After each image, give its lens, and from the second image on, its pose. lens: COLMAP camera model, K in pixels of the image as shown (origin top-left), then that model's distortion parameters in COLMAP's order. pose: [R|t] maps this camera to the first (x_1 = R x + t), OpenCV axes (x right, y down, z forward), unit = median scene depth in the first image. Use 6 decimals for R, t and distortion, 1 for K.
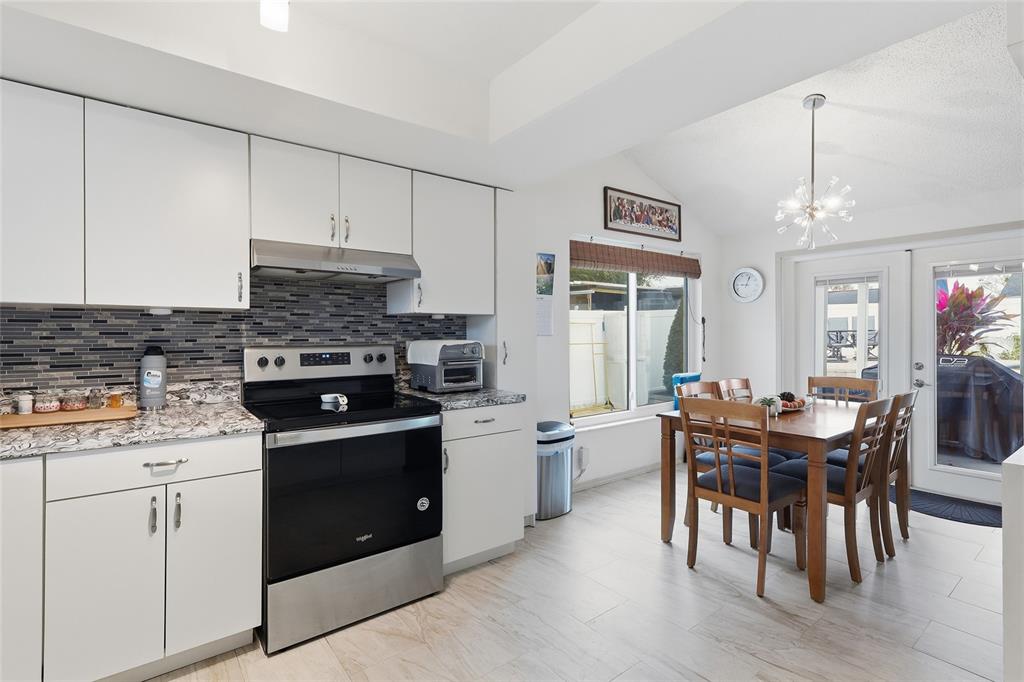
lens RADIAL K [[490.1, 0, 512.0], [0, 490.1, 341.0], [0, 0, 1]] dist [0.001937, 0.000291]
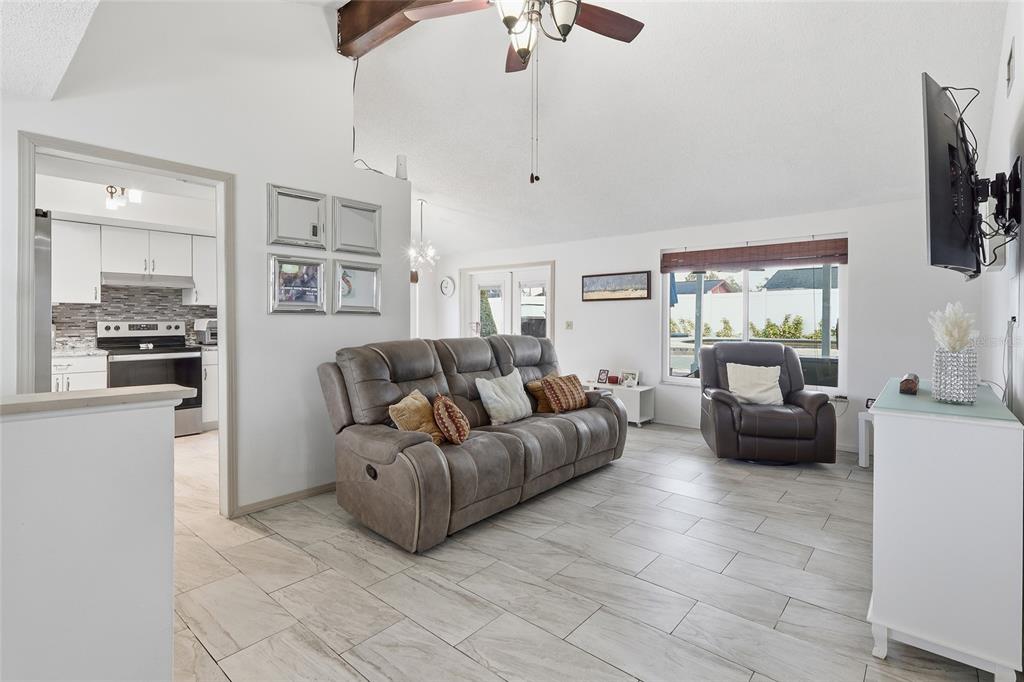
lens RADIAL K [[490.6, 0, 515.1], [0, 490.6, 324.9], [0, 0, 1]] dist [0.000309, 0.000042]
pose [[0.976624, 0.003570, 0.214924, 0.724634], [-0.003884, 0.999992, 0.001037, 0.019800], [-0.214919, -0.001848, 0.976630, -1.390382]]
